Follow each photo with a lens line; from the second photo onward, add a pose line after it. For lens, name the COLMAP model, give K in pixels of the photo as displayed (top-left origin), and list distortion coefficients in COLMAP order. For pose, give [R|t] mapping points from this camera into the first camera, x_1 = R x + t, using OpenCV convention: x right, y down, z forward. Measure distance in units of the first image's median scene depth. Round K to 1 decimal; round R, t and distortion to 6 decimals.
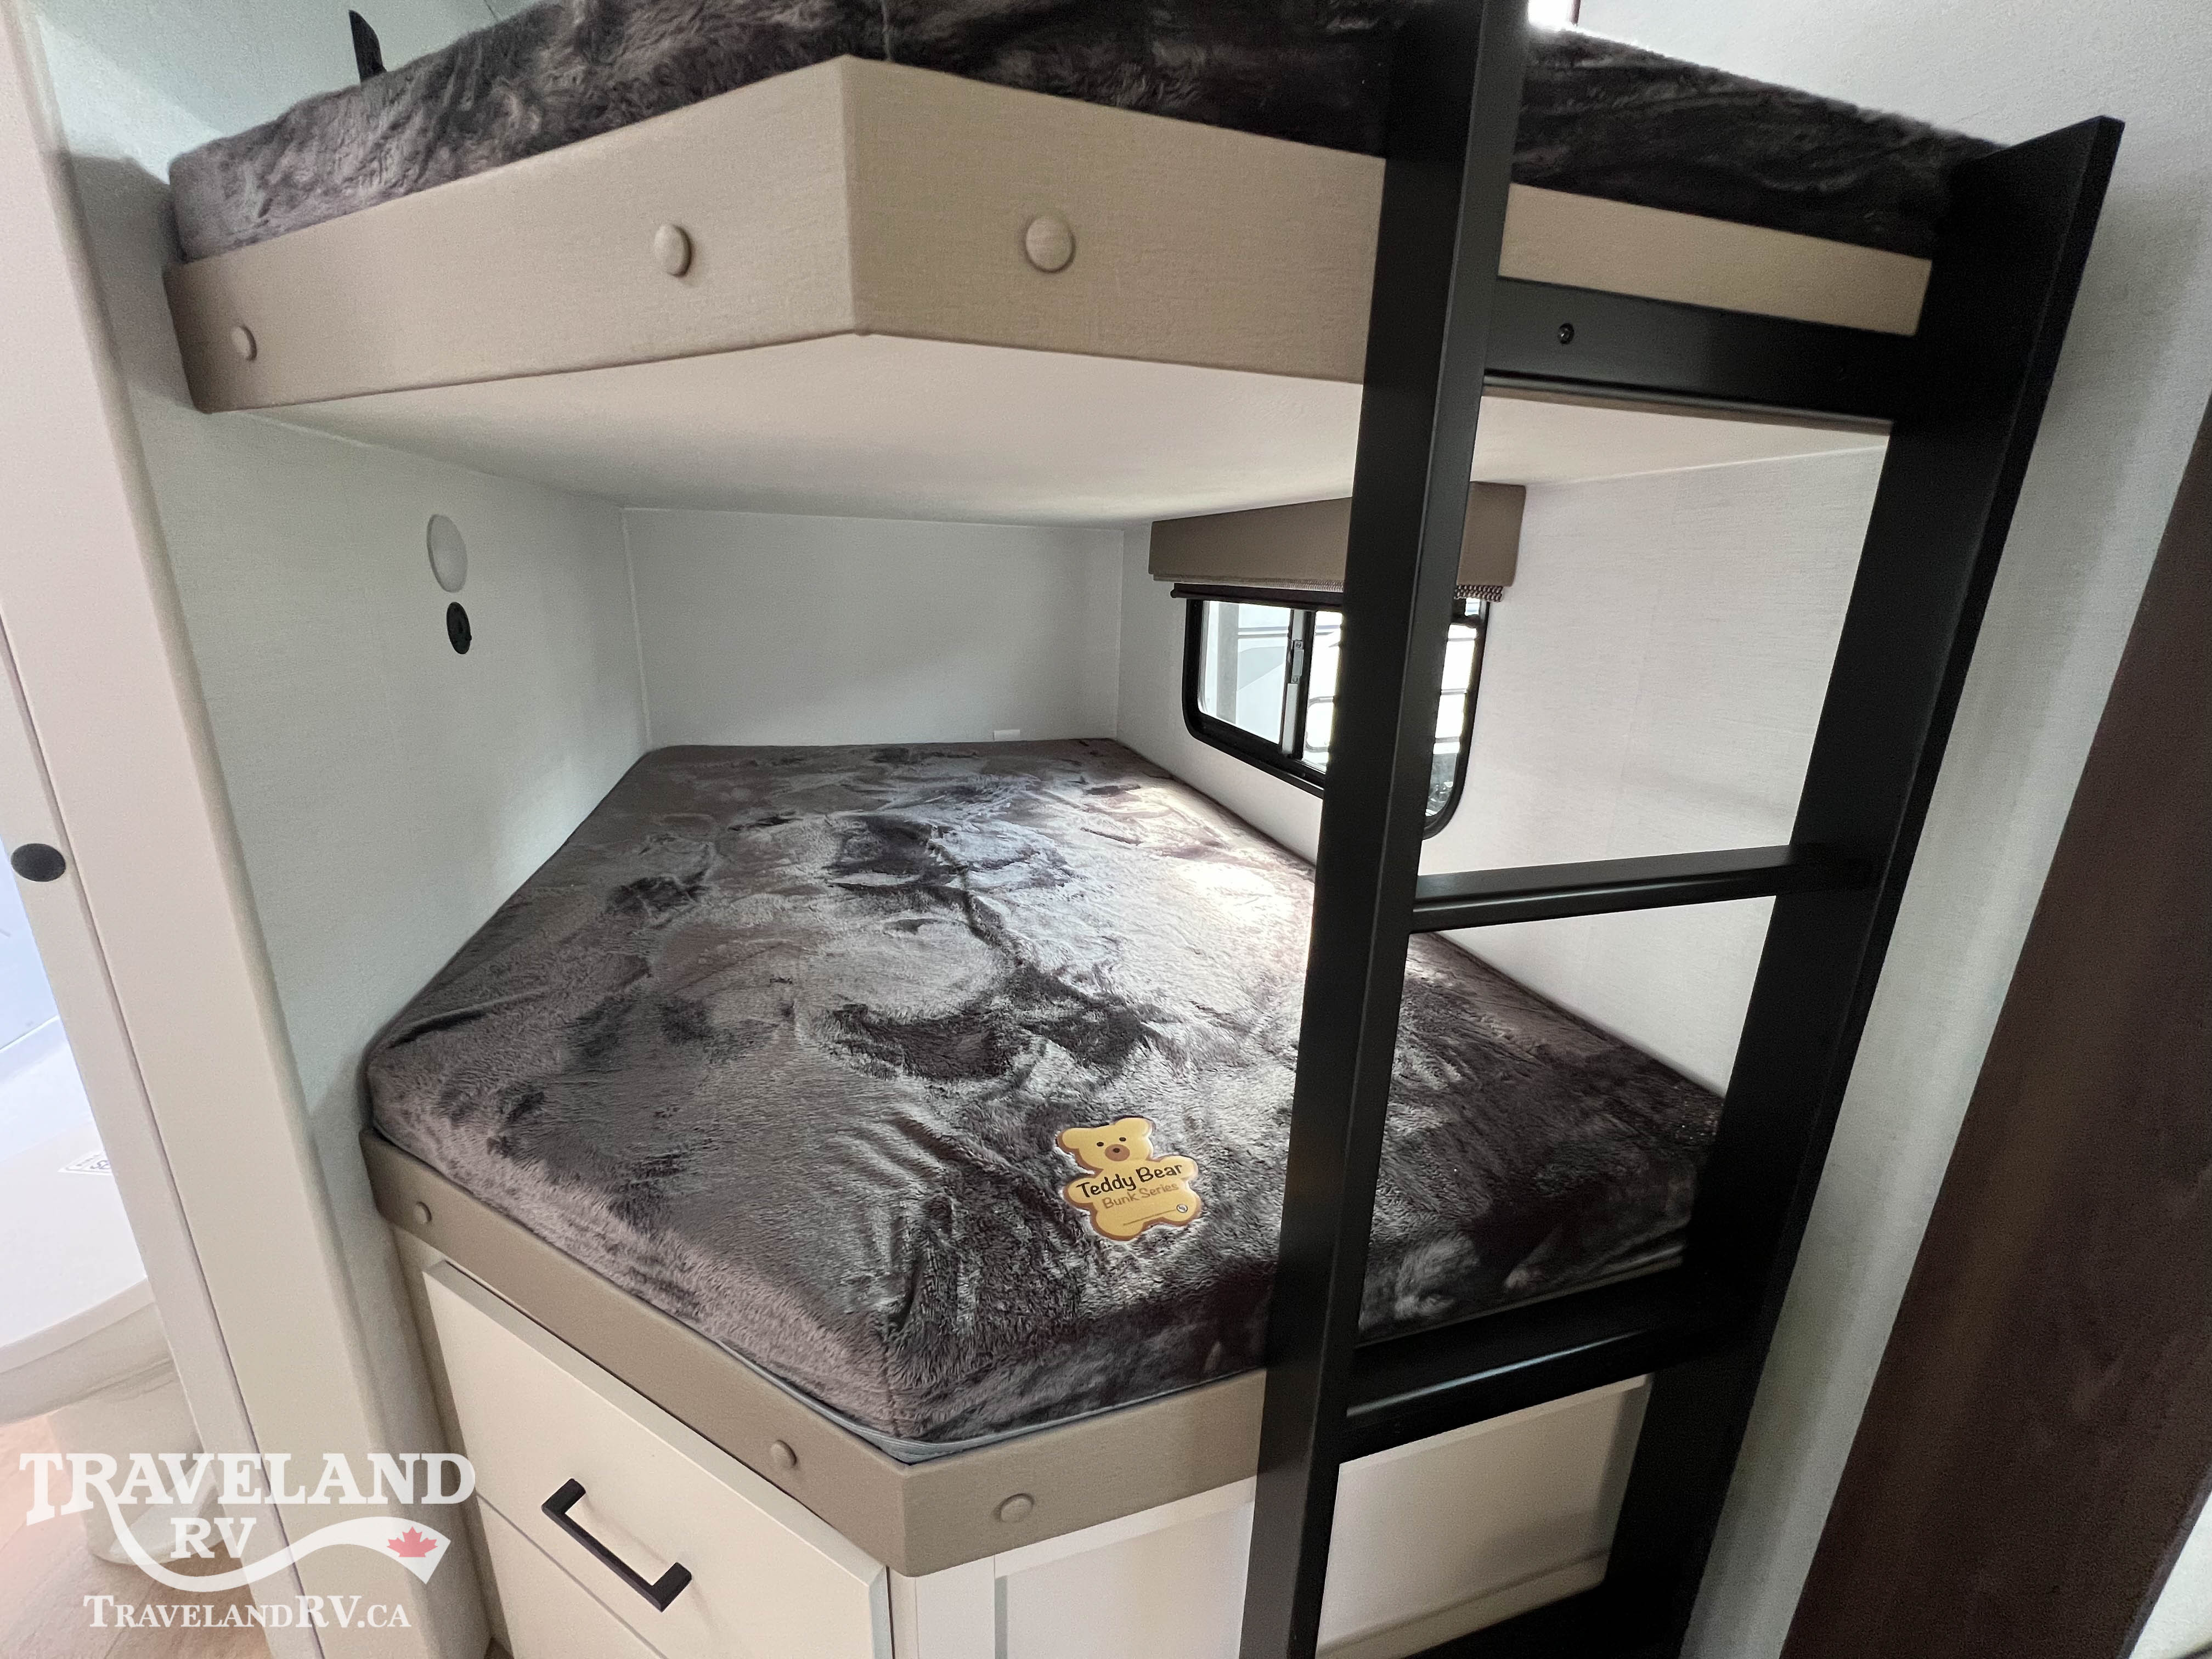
lens RADIAL K [[891.5, 0, 1104.4], [0, 891.5, 830.2], [0, 0, 1]] dist [0.001772, 0.000424]
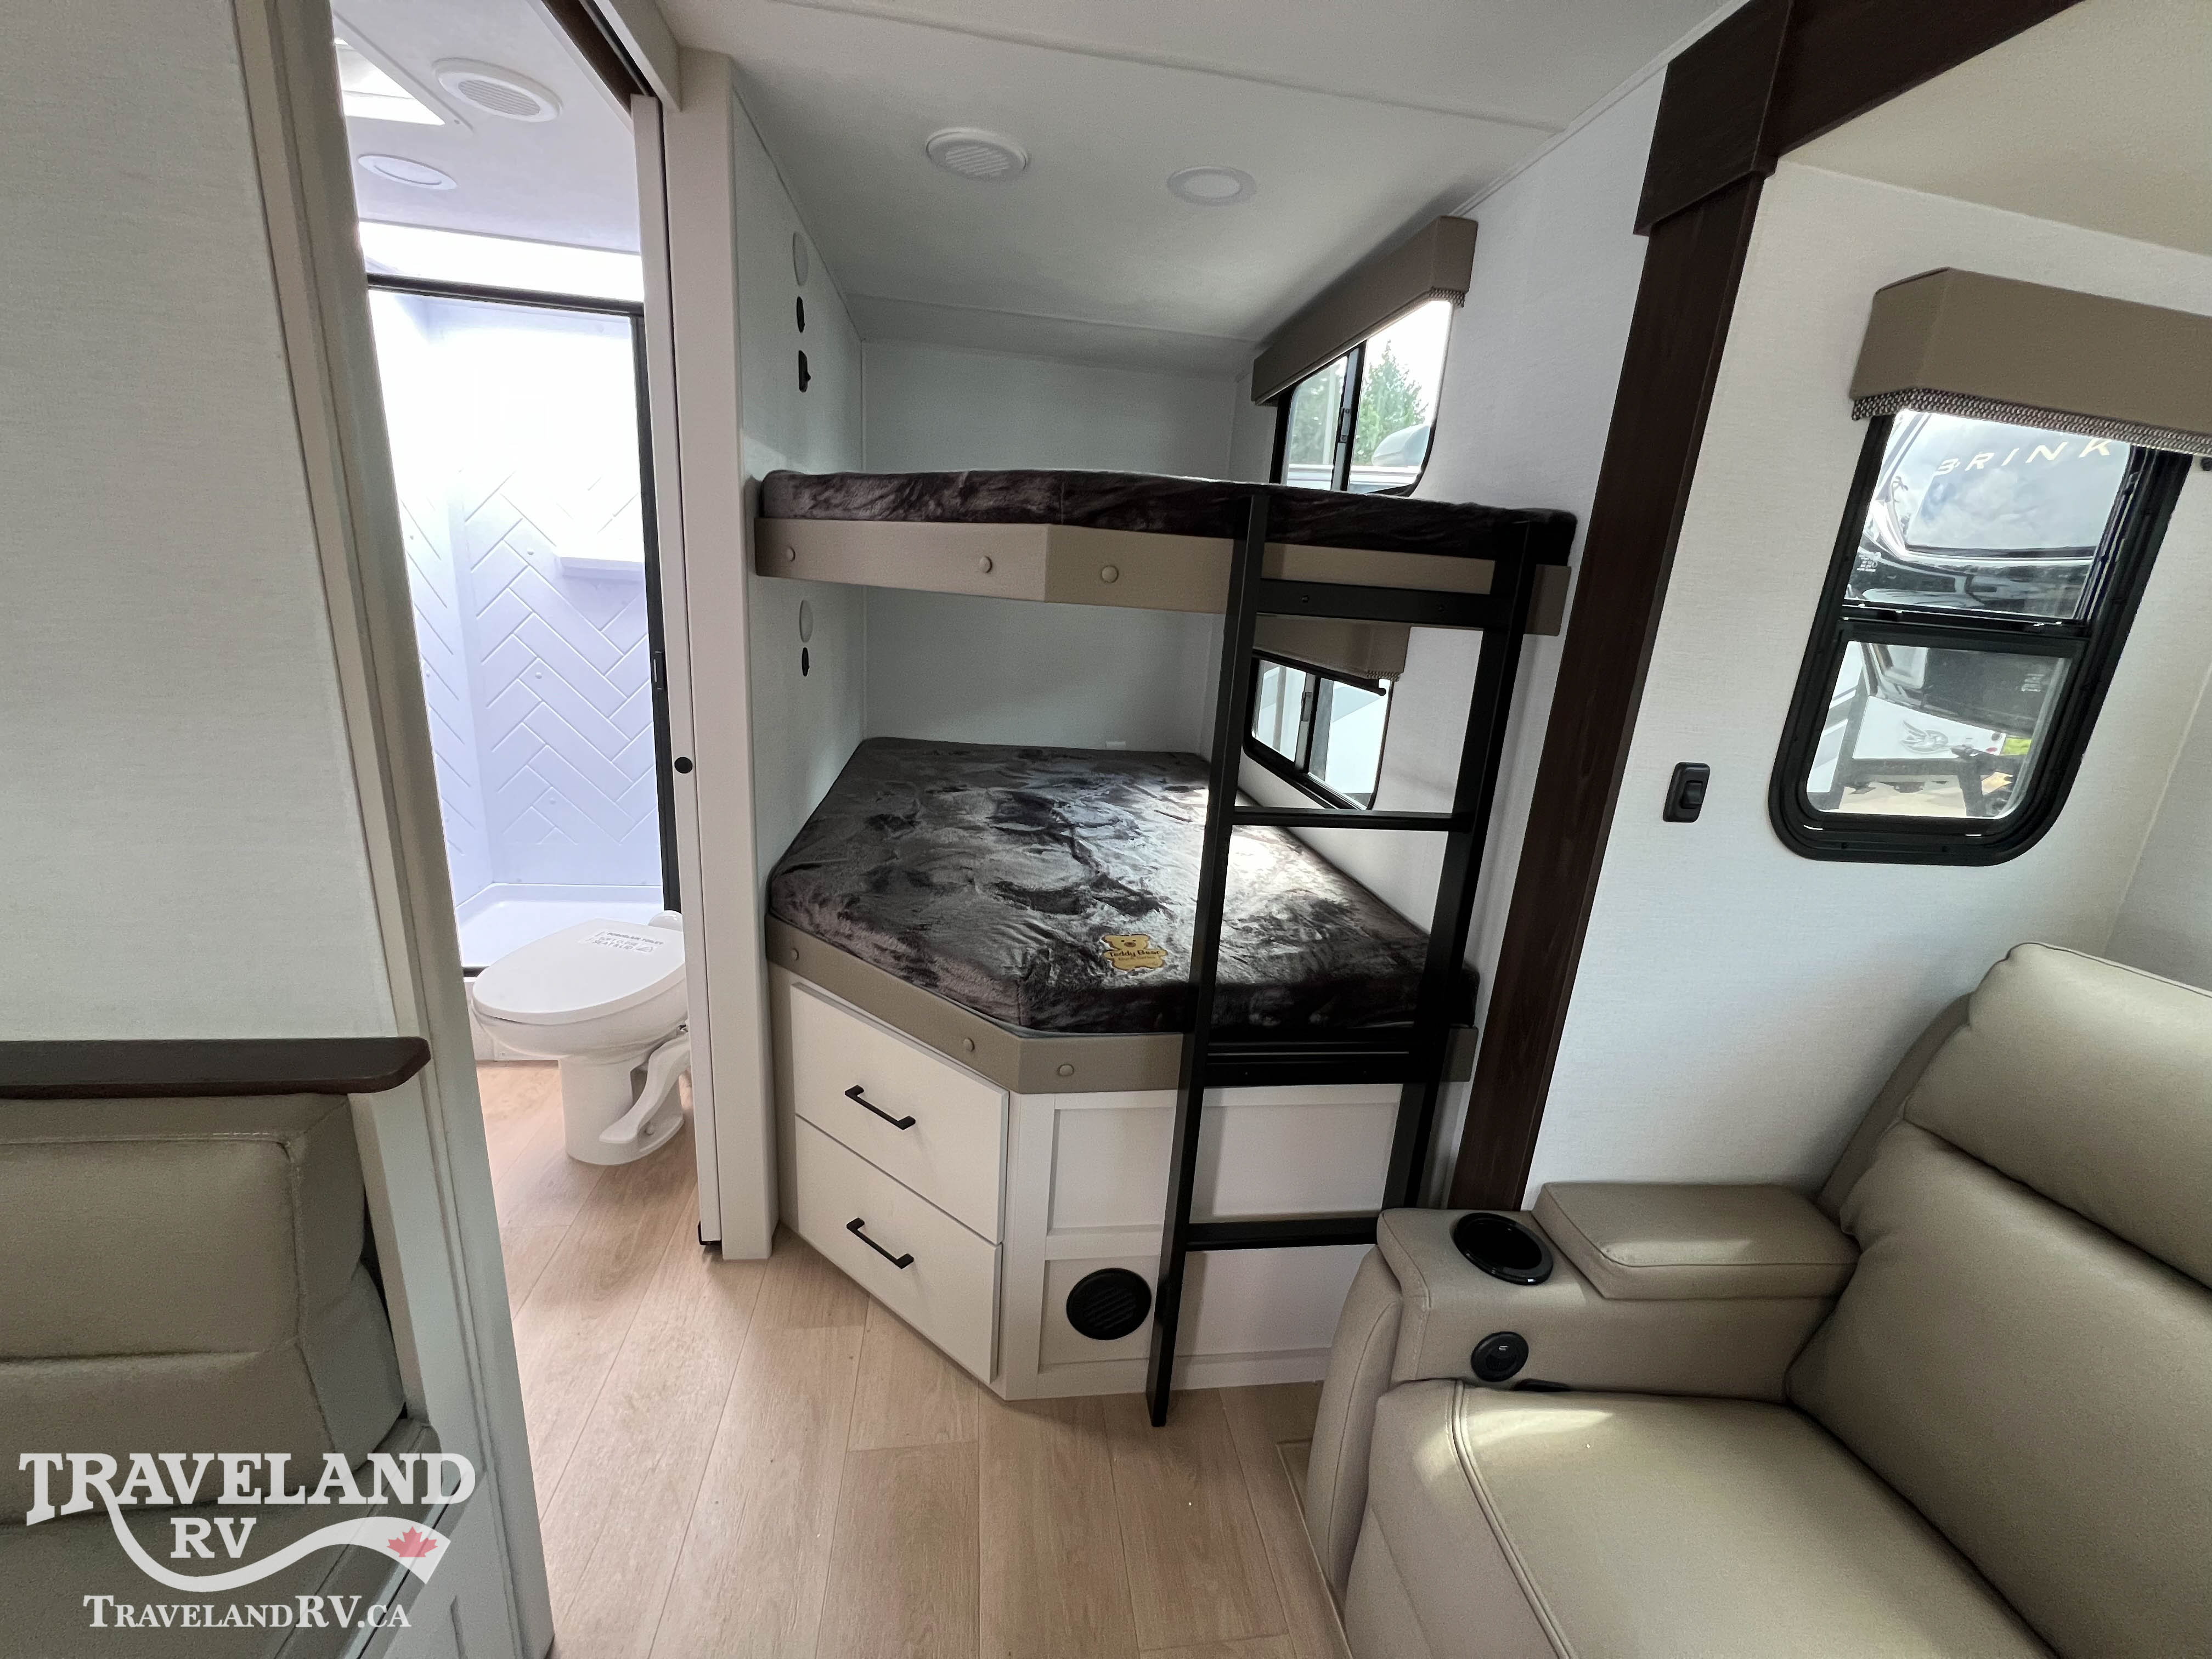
lens RADIAL K [[886.1, 0, 1105.4], [0, 886.1, 831.7], [0, 0, 1]] dist [0.000415, 0.000137]
pose [[0.987649, 0.080375, -0.134499, 0.176741], [-0.082824, 0.996483, -0.012708, 0.110390], [0.133004, 0.023691, 0.990832, -0.866695]]
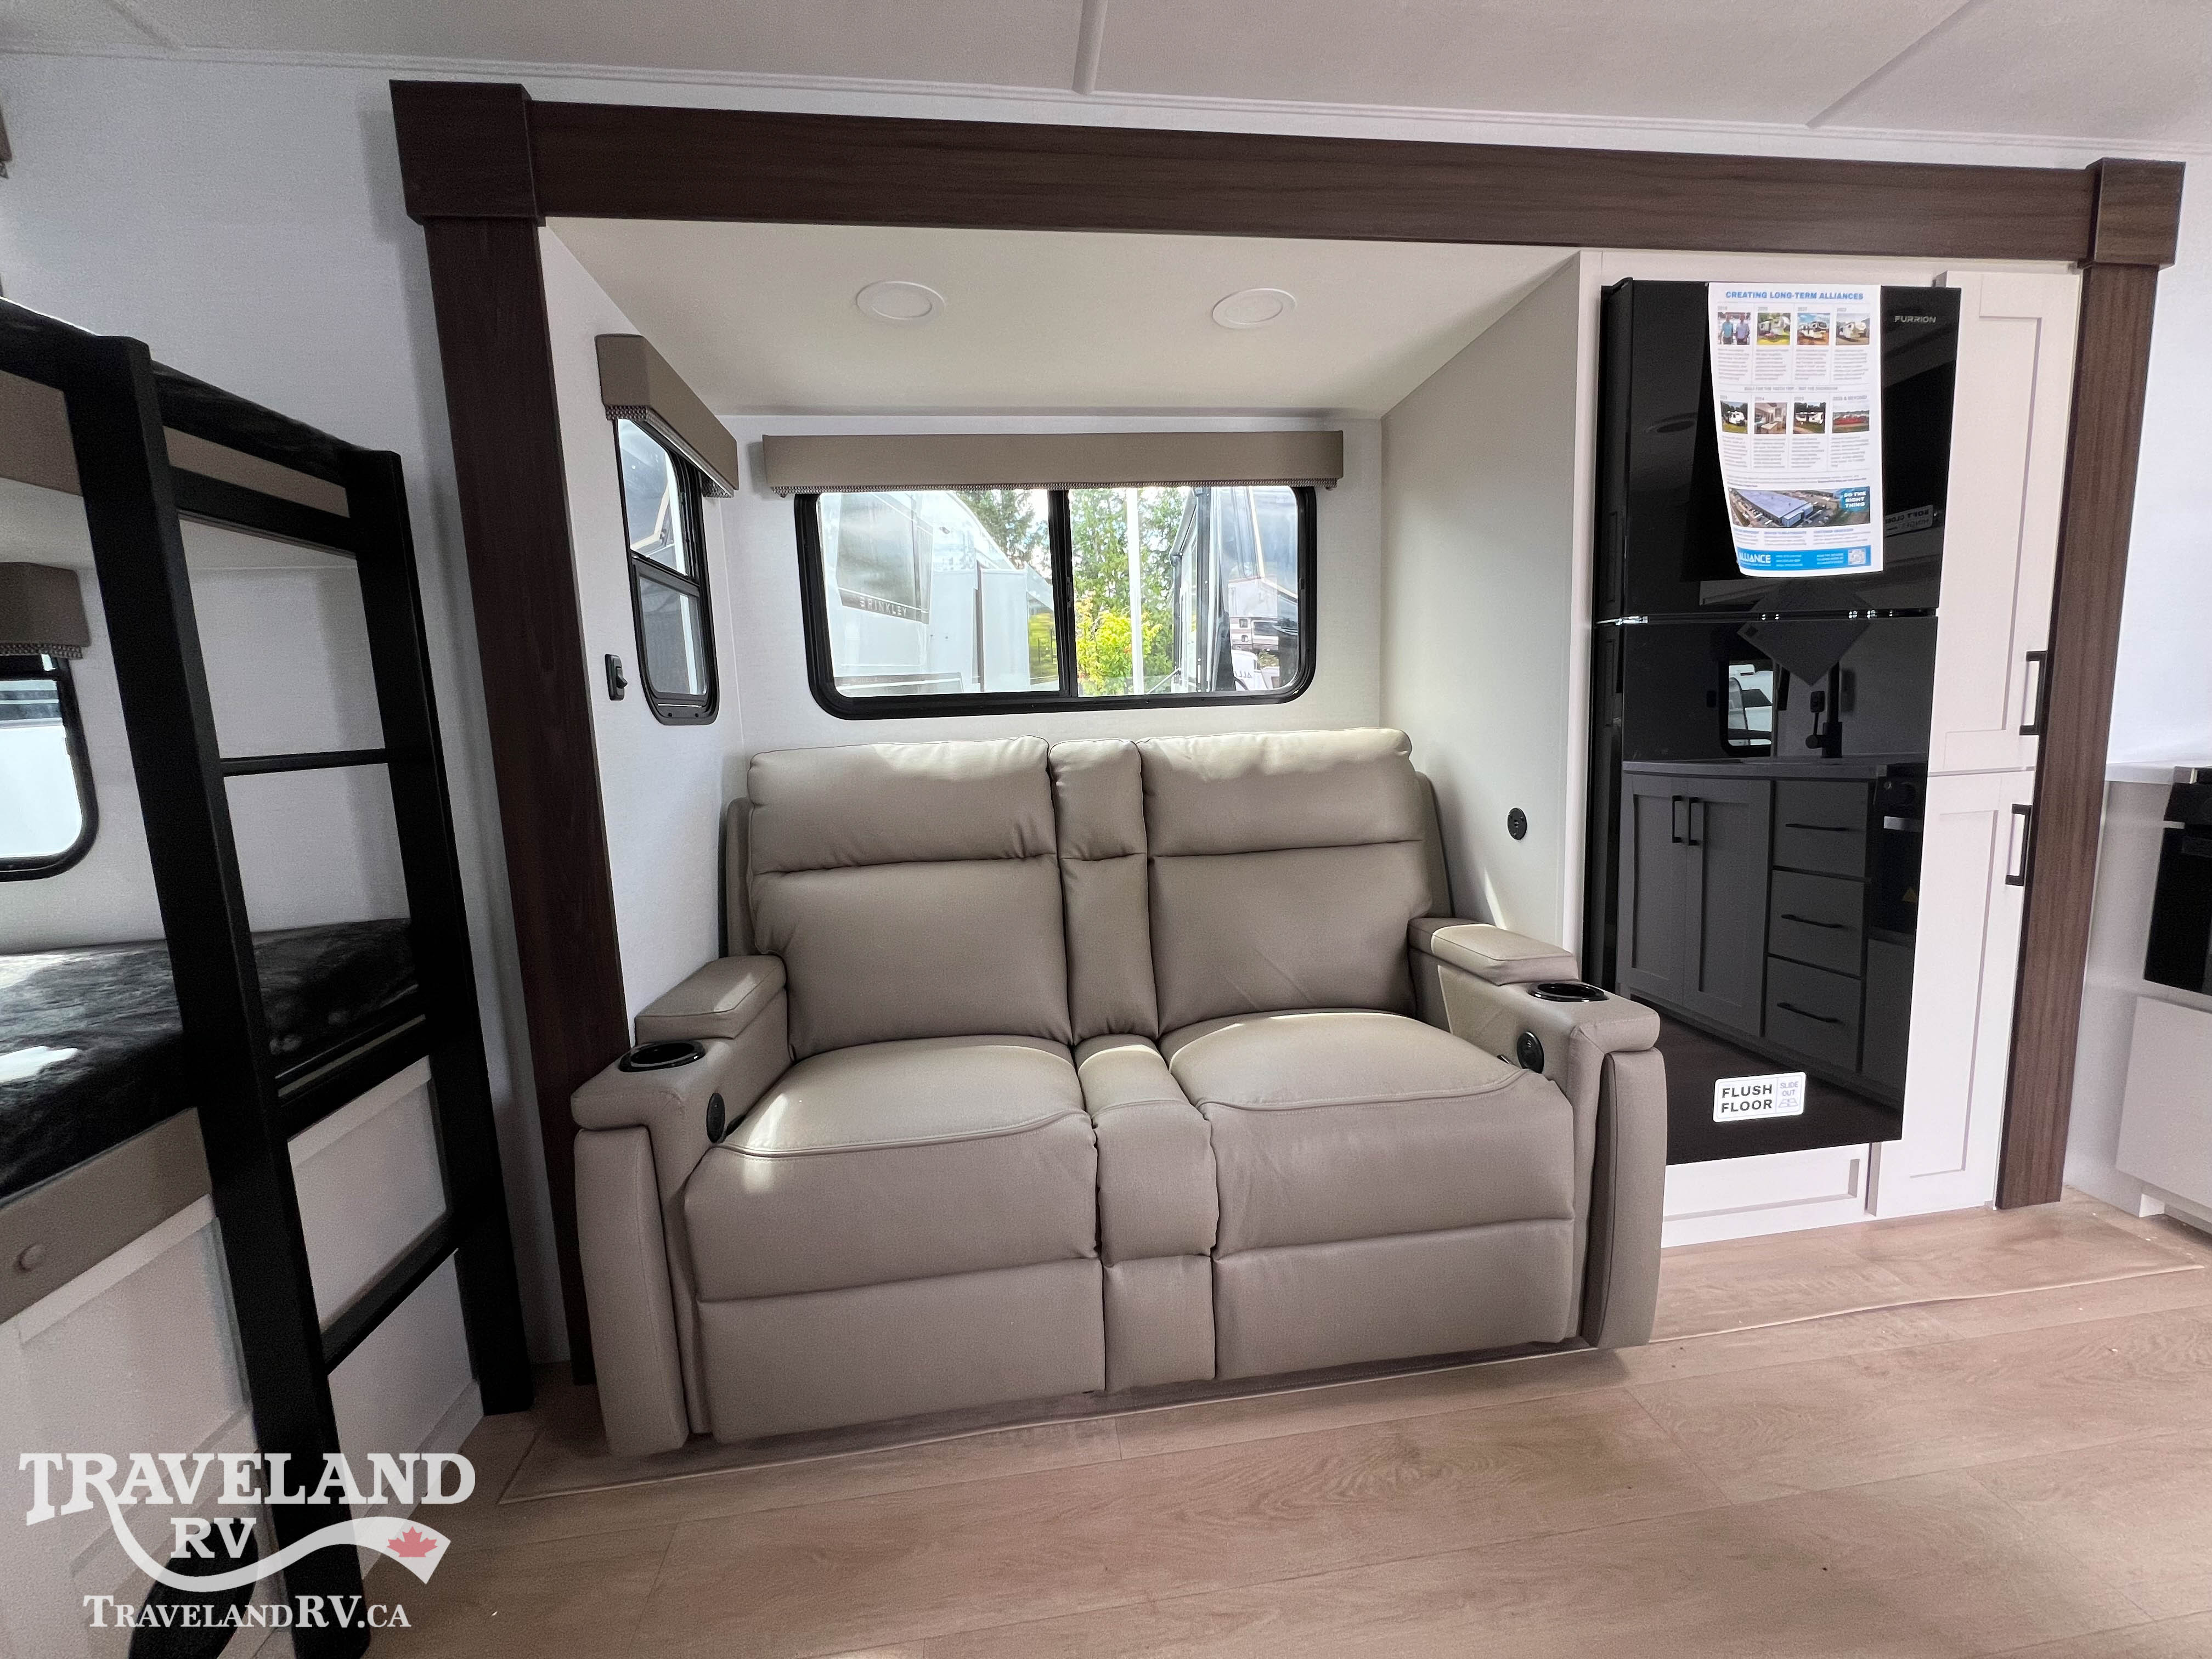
lens RADIAL K [[886.1, 0, 1110.4], [0, 886.1, 828.4], [0, 0, 1]] dist [0.000415, 0.000137]
pose [[0.160942, -0.166031, 0.972898, -0.696108], [0.313616, 0.943262, 0.109093, 0.348615], [-0.935811, 0.287558, 0.203880, -0.657421]]
